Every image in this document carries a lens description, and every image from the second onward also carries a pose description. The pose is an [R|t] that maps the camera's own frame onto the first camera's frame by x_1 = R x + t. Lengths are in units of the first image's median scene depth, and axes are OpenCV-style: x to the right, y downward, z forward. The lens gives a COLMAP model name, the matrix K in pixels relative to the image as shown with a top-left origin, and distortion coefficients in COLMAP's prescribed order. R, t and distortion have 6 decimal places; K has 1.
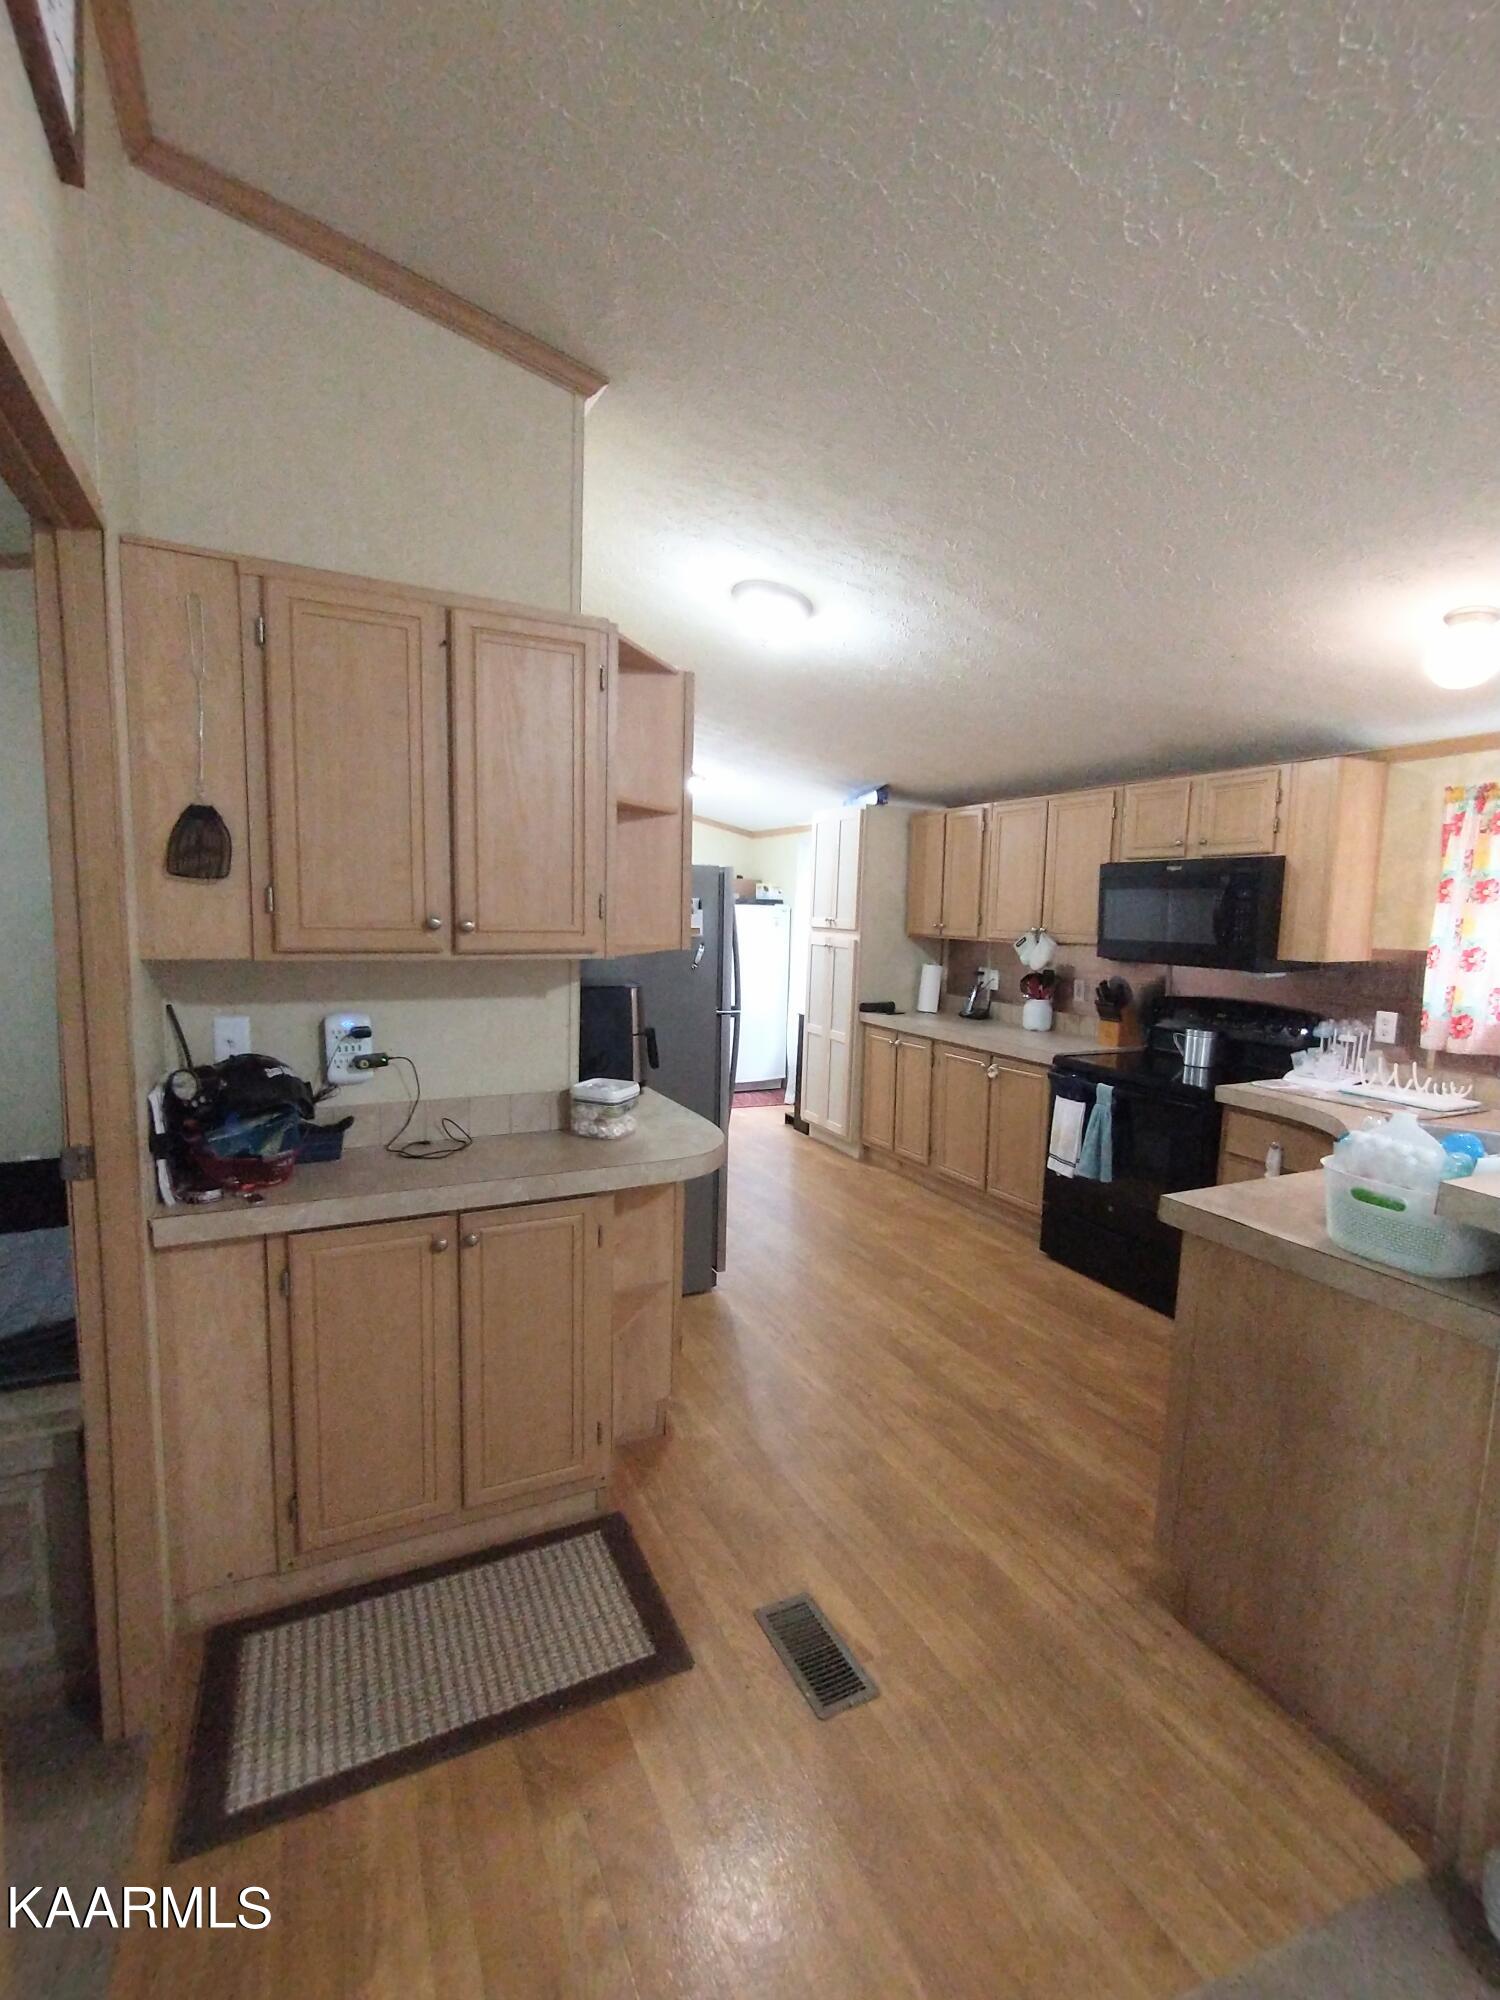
lens RADIAL K [[904.6, 0, 761.1], [0, 904.6, 1006.4], [0, 0, 1]] dist [-0.003806, 0.001375]
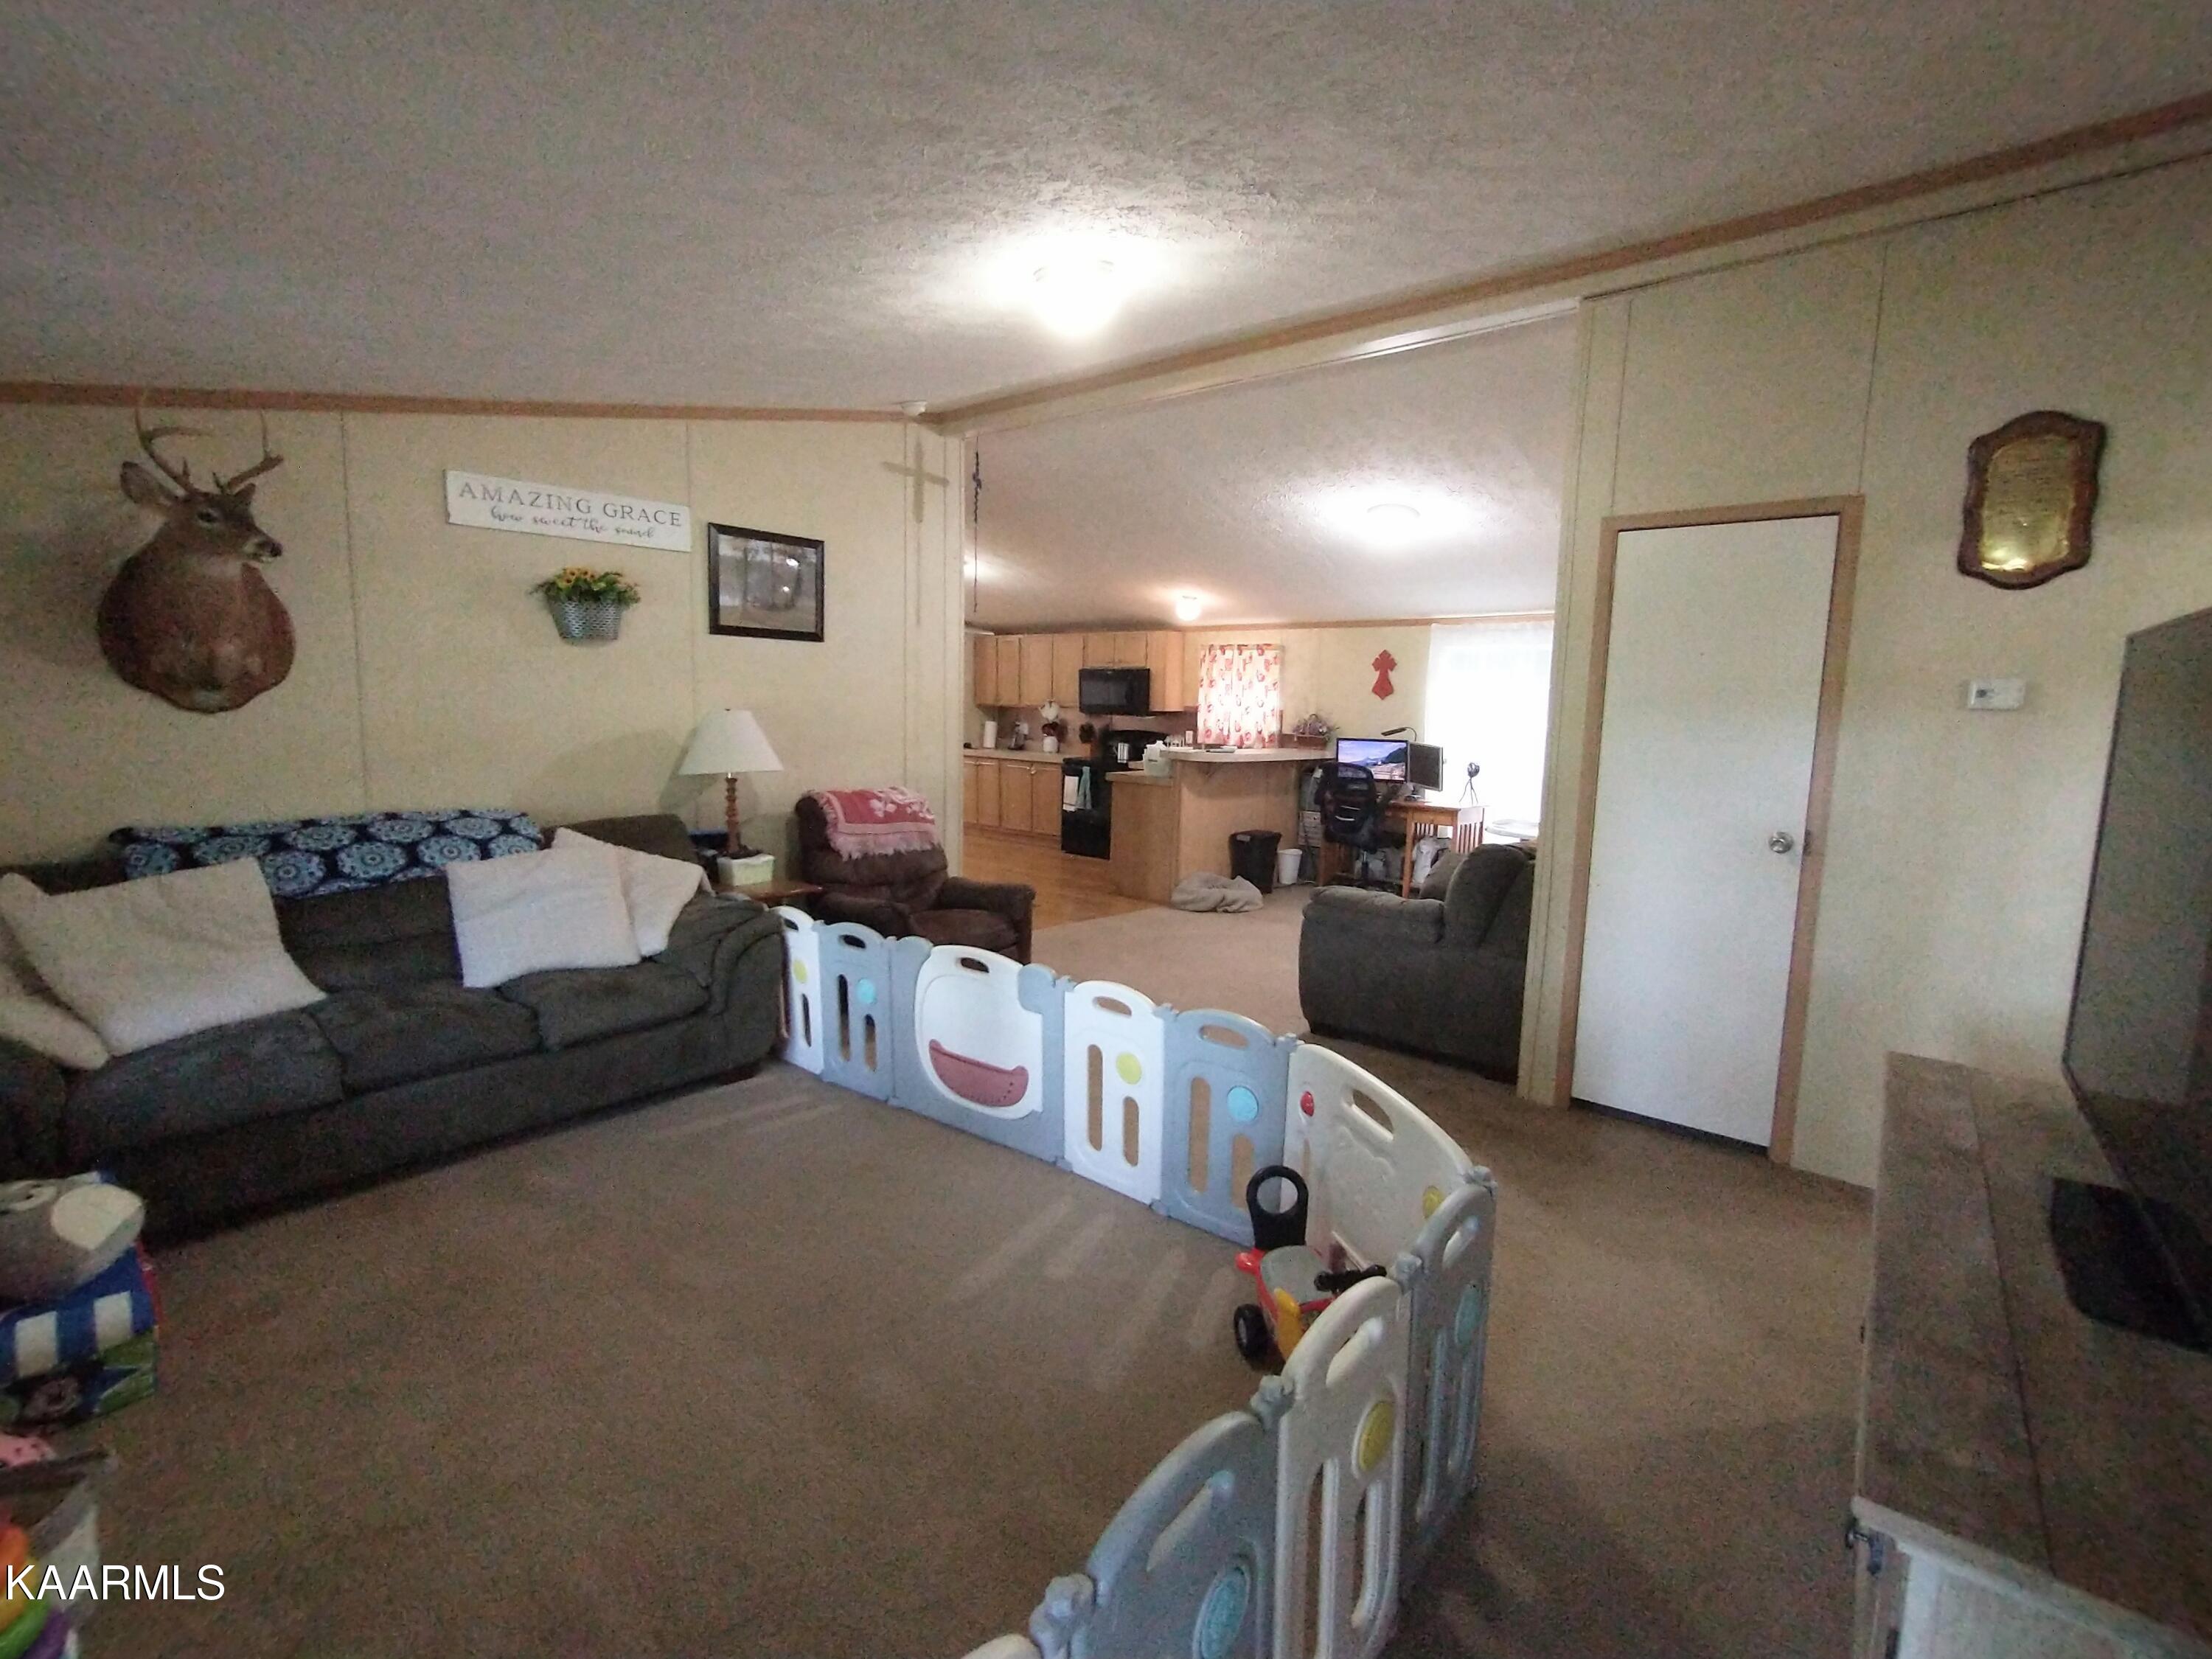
lens RADIAL K [[1000.5, 0, 1116.9], [0, 1000.5, 827.9], [0, 0, 1]] dist [-0.003806, 0.001375]
pose [[0.915053, -0.058041, 0.399136, -0.524749], [0.044922, 0.998101, 0.042154, 0.126138], [-0.400824, -0.020643, 0.915922, -1.249780]]
